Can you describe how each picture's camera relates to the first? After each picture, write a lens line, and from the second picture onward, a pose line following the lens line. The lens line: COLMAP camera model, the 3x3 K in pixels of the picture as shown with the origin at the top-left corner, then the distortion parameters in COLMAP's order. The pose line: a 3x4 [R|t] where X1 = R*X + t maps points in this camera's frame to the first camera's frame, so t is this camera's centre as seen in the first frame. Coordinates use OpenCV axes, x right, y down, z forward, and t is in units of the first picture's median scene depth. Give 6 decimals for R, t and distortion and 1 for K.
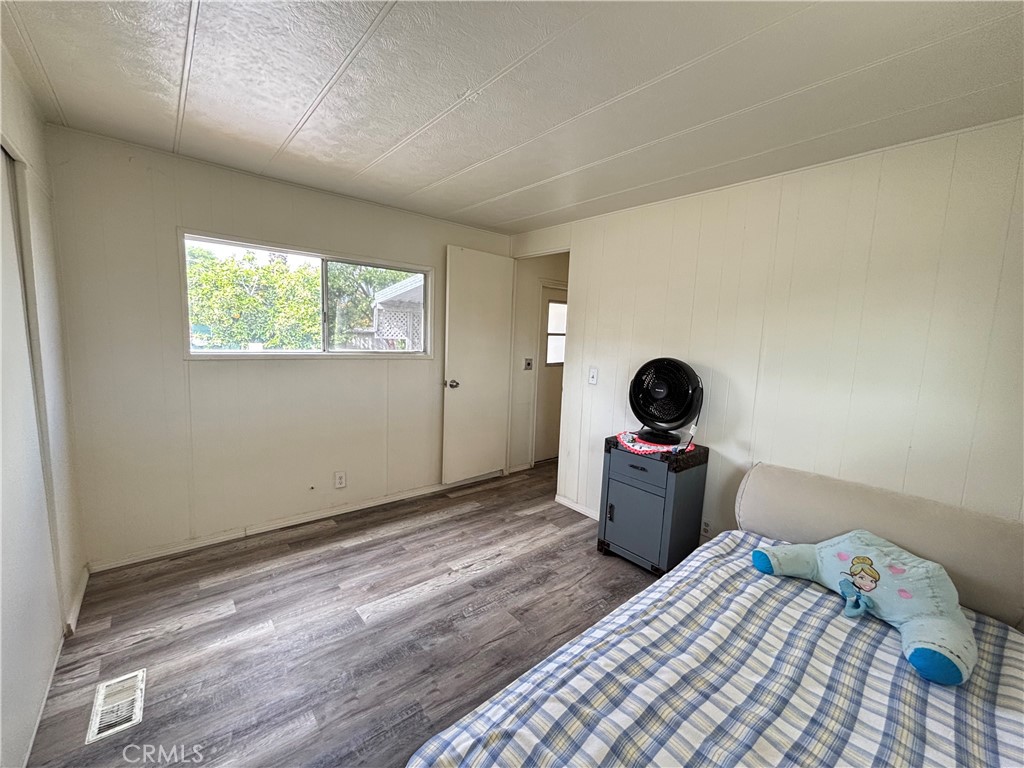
lens RADIAL K [[414.8, 0, 512.0], [0, 414.8, 384.0], [0, 0, 1]] dist [0.000431, -0.000011]
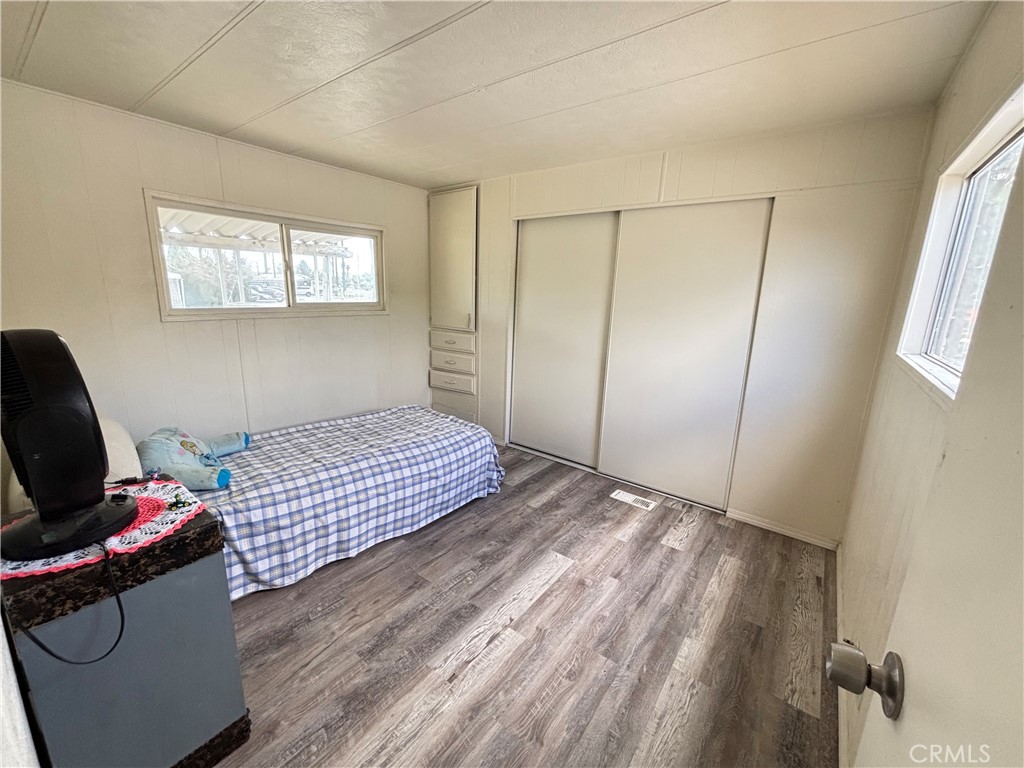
lens RADIAL K [[414.8, 0, 512.0], [0, 414.8, 384.0], [0, 0, 1]] dist [0.000431, -0.000011]
pose [[-0.973852, -0.018667, -0.226416, 0.030010], [-0.094140, 0.940186, 0.327397, -0.204792], [0.206761, 0.340151, -0.917359, 1.617832]]
